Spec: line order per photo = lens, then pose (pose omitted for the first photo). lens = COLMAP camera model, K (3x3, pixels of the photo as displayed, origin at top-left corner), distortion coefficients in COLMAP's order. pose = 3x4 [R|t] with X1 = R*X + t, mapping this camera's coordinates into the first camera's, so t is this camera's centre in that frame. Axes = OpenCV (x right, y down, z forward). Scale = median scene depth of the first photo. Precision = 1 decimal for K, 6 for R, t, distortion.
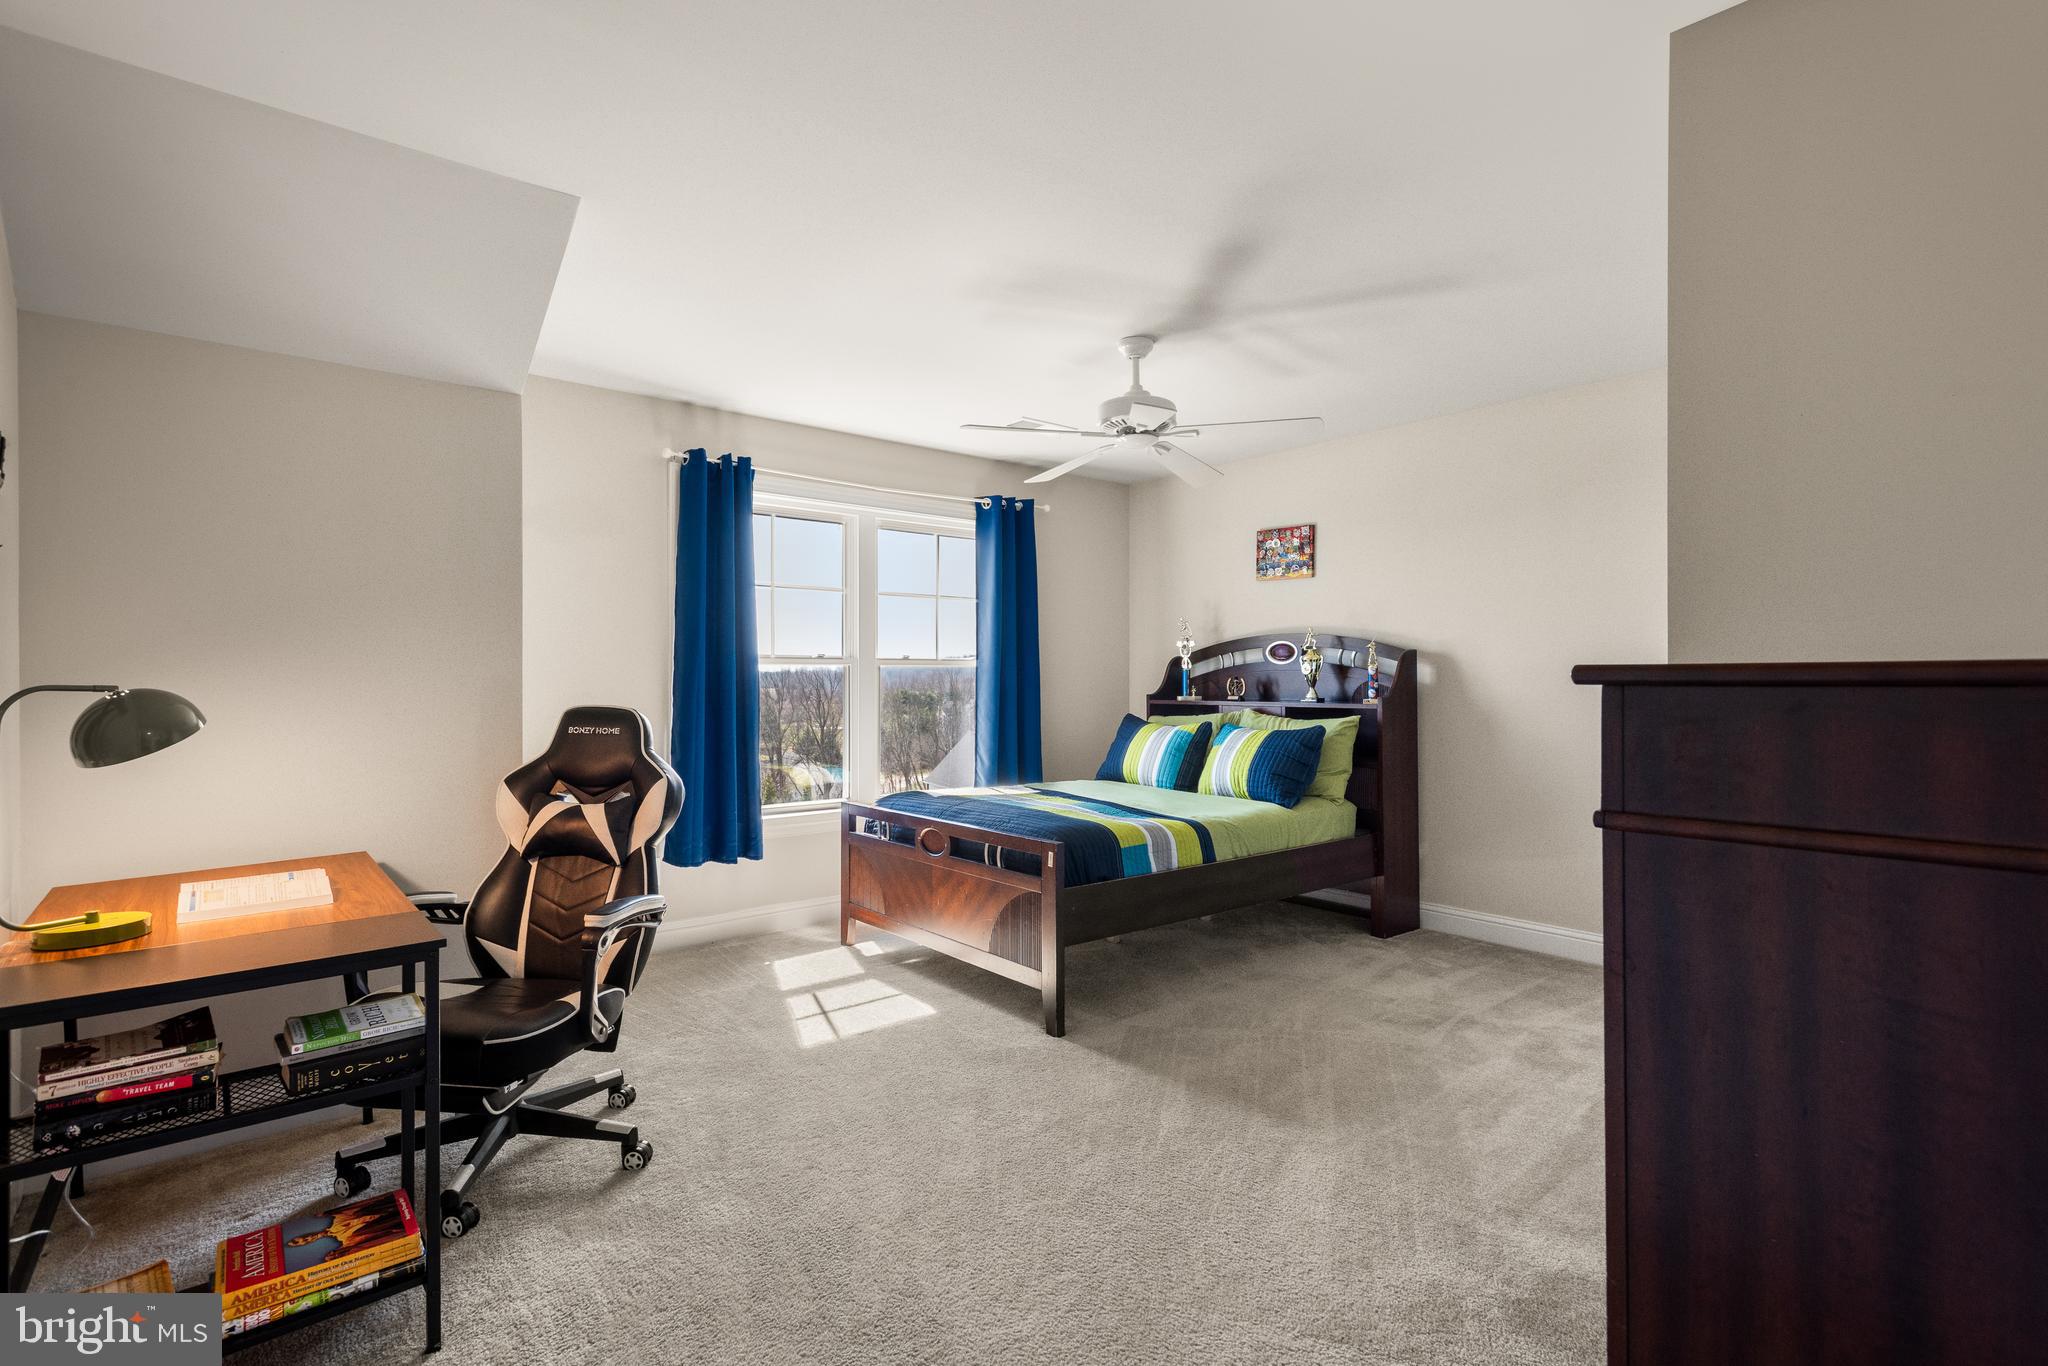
lens RADIAL K [[979.2, 0, 1013.6], [0, 979.2, 674.4], [0, 0, 1]] dist [0.002479, -0.000171]
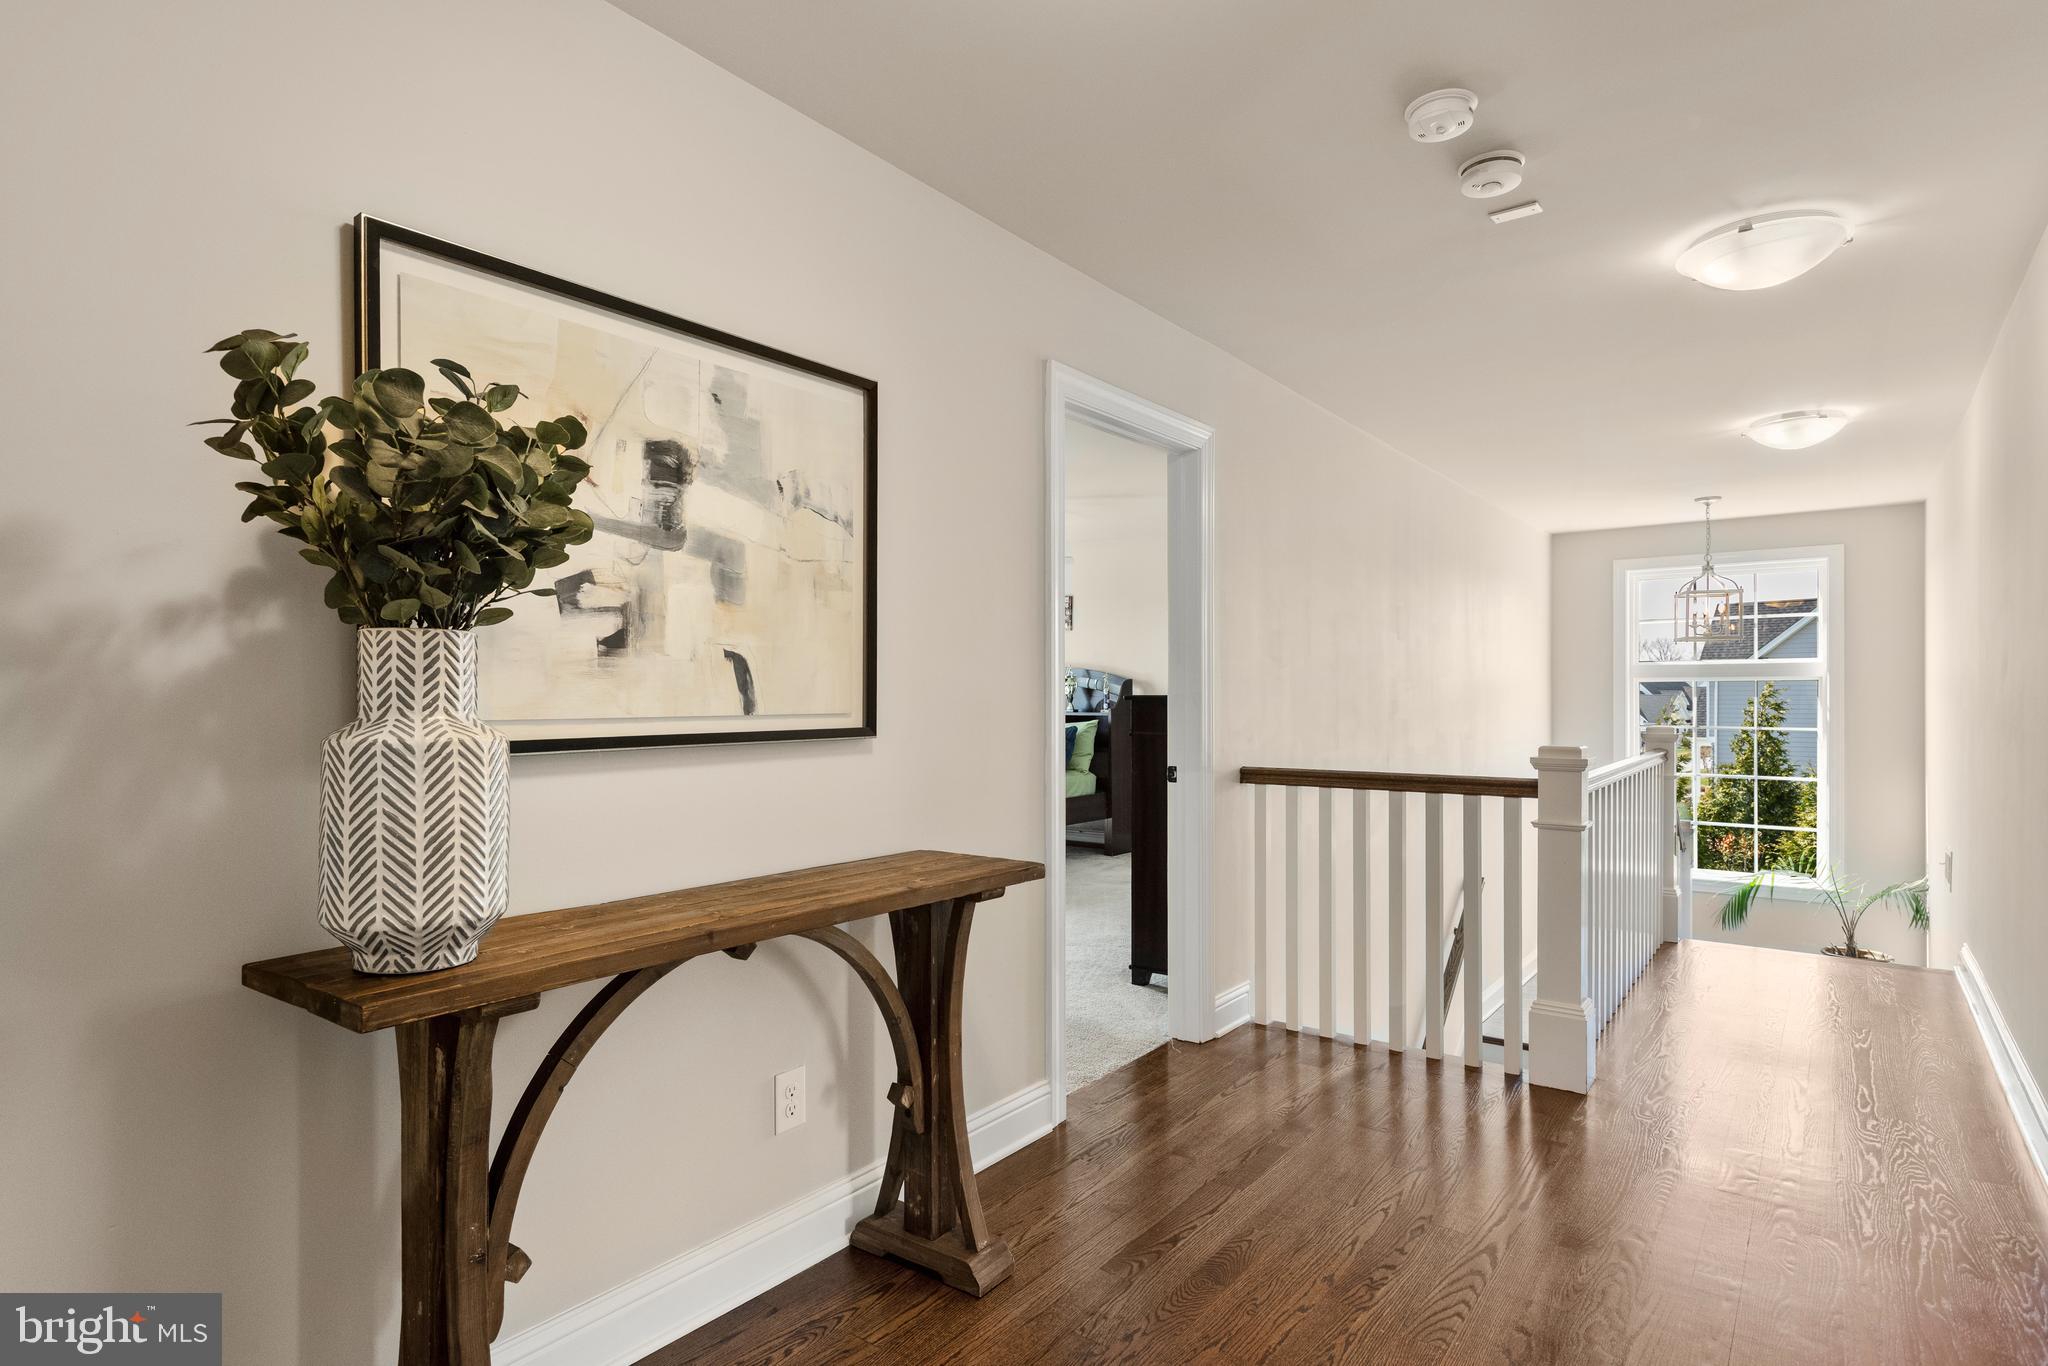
lens RADIAL K [[1104.5, 0, 1023.7], [0, 1104.5, 686.7], [0, 0, 1]] dist [-0.000390, 0.000167]
pose [[0.968532, 0.005032, 0.248839, -0.215590], [-0.004402, 0.999986, -0.003089, -0.006599], [-0.248851, 0.001897, 0.968540, -0.721871]]
